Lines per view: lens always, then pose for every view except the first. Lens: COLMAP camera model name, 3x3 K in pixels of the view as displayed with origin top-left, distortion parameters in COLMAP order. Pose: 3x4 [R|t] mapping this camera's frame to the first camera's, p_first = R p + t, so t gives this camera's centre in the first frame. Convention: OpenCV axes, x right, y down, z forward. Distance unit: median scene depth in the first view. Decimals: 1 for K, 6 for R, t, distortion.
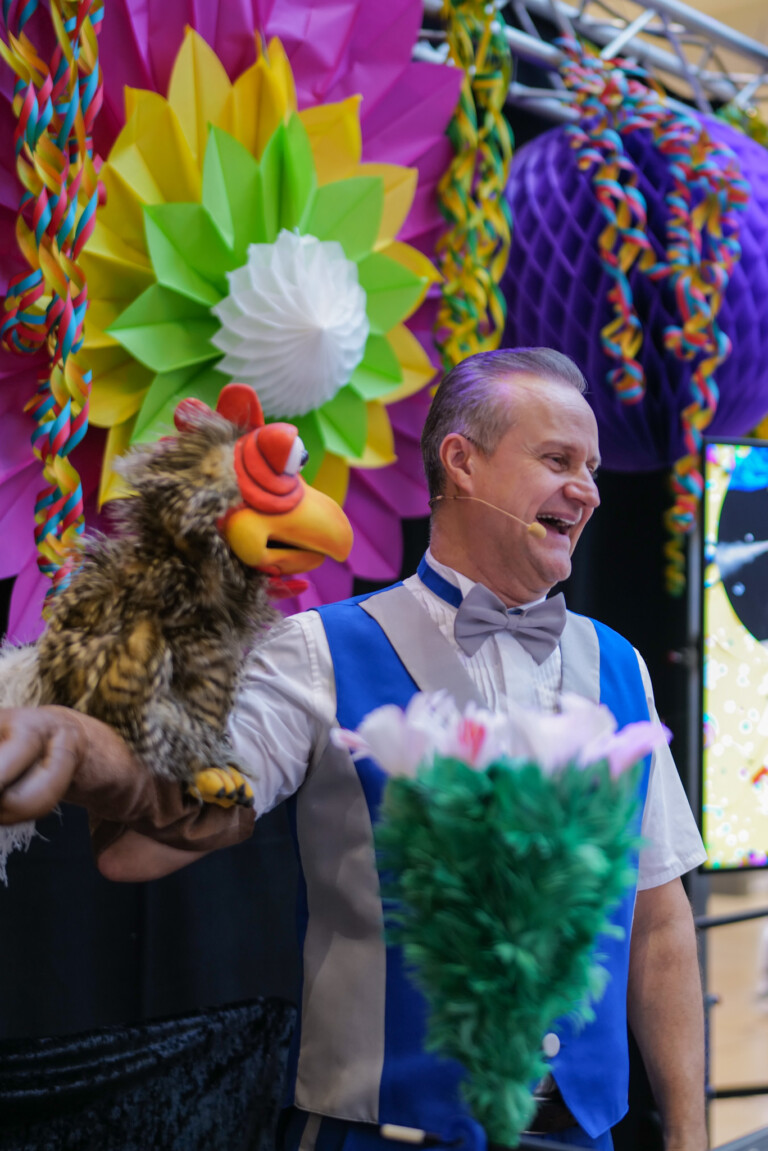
lens RADIAL K [[1708.3, 0, 542.7], [0, 1708.3, 576.1], [0, 0, 1]] dist [0.002490, 0.022944]
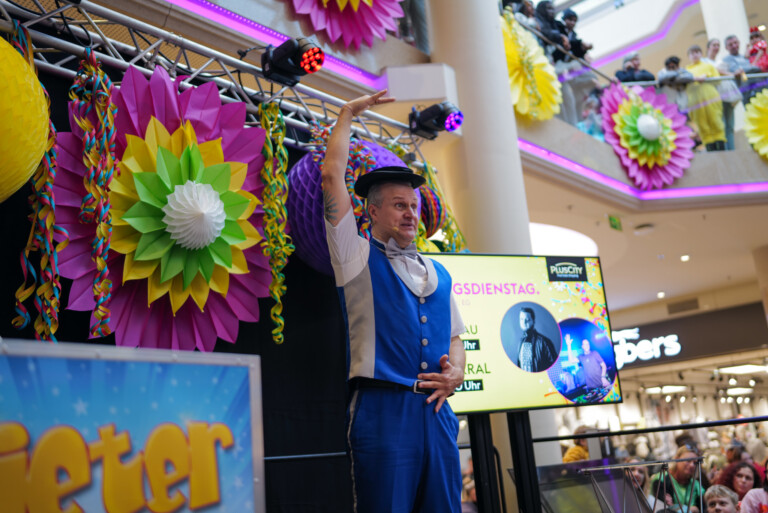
lens RADIAL K [[759.3, 0, 384.0], [0, 759.3, 256.5], [0, 0, 1]] dist [0.006672, -0.002189]
pose [[0.993773, -0.104543, -0.038540, 0.196149], [0.094371, 0.973637, -0.207667, 0.200672], [0.059234, 0.202737, 0.977440, -0.153929]]
